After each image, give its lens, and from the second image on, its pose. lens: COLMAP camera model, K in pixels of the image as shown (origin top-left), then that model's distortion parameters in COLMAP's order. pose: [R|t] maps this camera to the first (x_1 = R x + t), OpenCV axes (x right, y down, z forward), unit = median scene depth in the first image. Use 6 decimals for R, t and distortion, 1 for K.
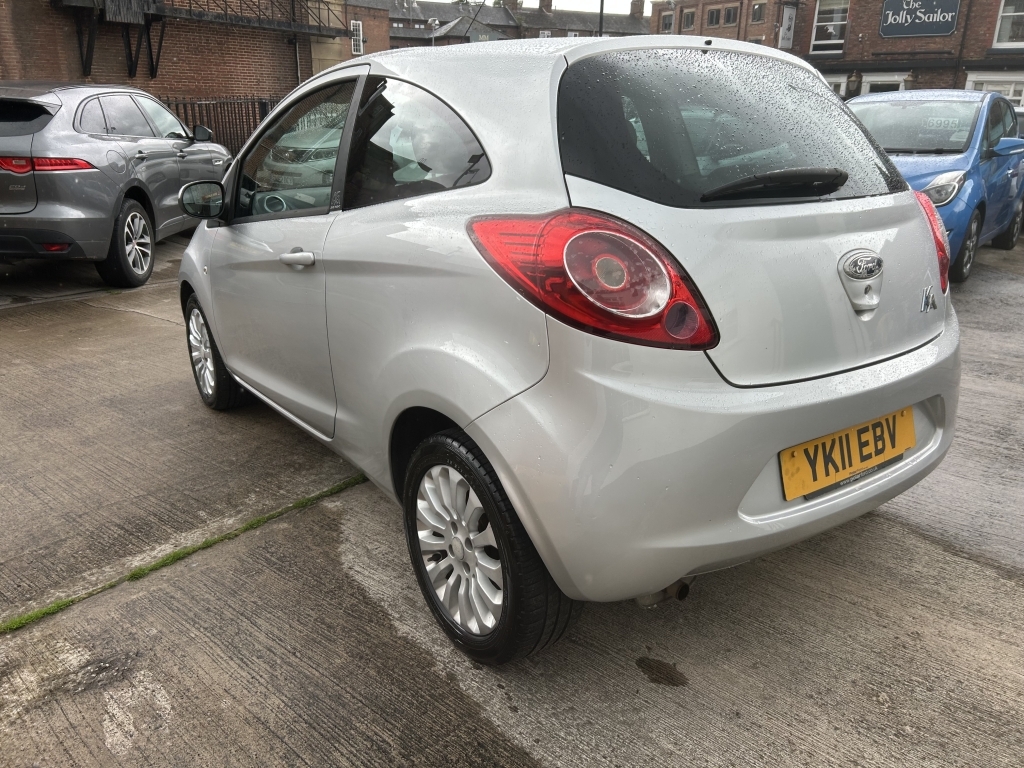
lens RADIAL K [[784.9, 0, 513.7], [0, 784.9, 388.9], [0, 0, 1]] dist [0.043547, -0.048570]
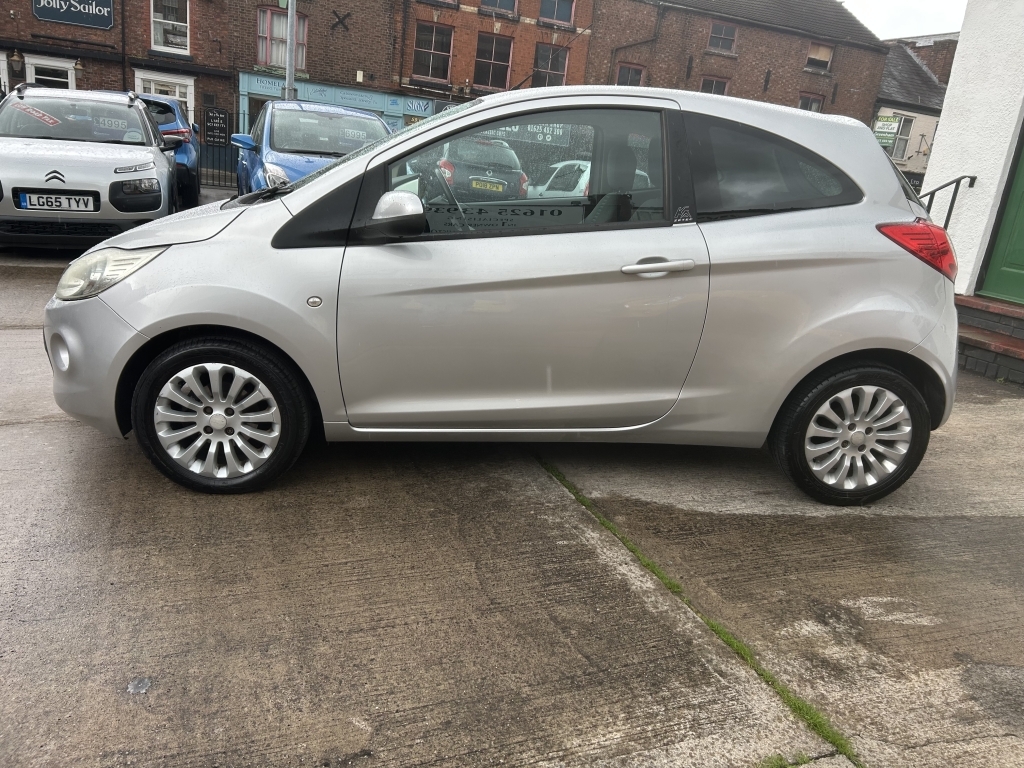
lens RADIAL K [[784.9, 0, 513.7], [0, 784.9, 388.9], [0, 0, 1]] dist [0.043547, -0.048570]
pose [[0.475962, -0.208555, 0.854380, -0.177789], [0.195490, 0.972261, 0.128425, -0.023171], [-0.857464, 0.105898, 0.503529, 0.082576]]
